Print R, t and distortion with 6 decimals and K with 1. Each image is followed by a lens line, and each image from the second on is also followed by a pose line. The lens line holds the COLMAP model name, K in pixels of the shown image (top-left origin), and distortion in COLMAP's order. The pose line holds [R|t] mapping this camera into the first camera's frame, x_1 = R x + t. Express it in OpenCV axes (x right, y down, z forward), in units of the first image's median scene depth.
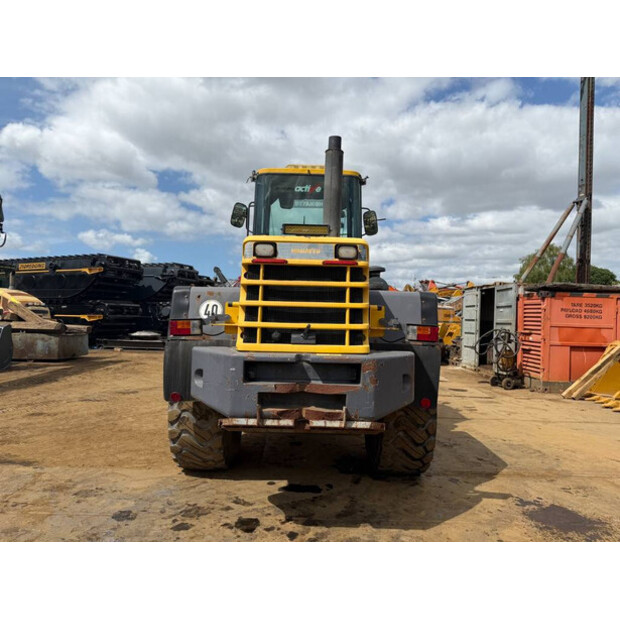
lens RADIAL K [[435.1, 0, 312.2], [0, 435.1, 295.6], [0, 0, 1]] dist [0.034254, -0.044983]
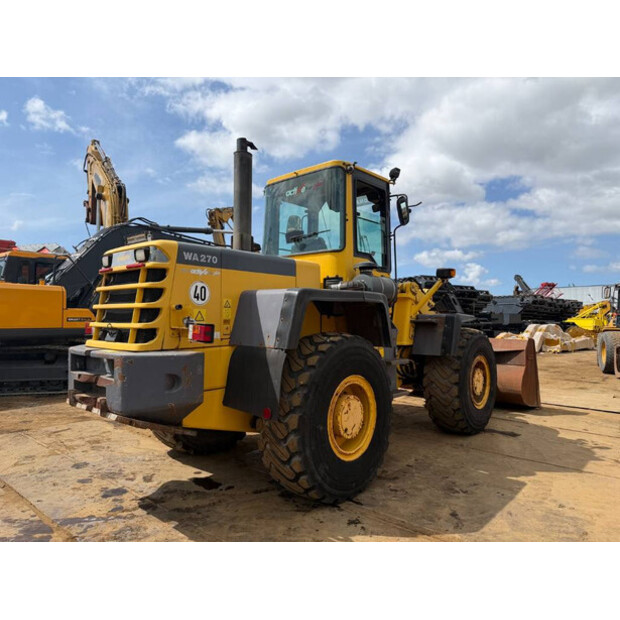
lens RADIAL K [[435.1, 0, 312.4], [0, 435.1, 310.2], [0, 0, 1]] dist [0.034254, -0.044983]
pose [[0.745636, -0.033946, -0.665488, 0.950968], [0.035336, 0.999311, -0.011383, 0.052344], [0.665416, -0.015028, 0.746322, 0.425476]]
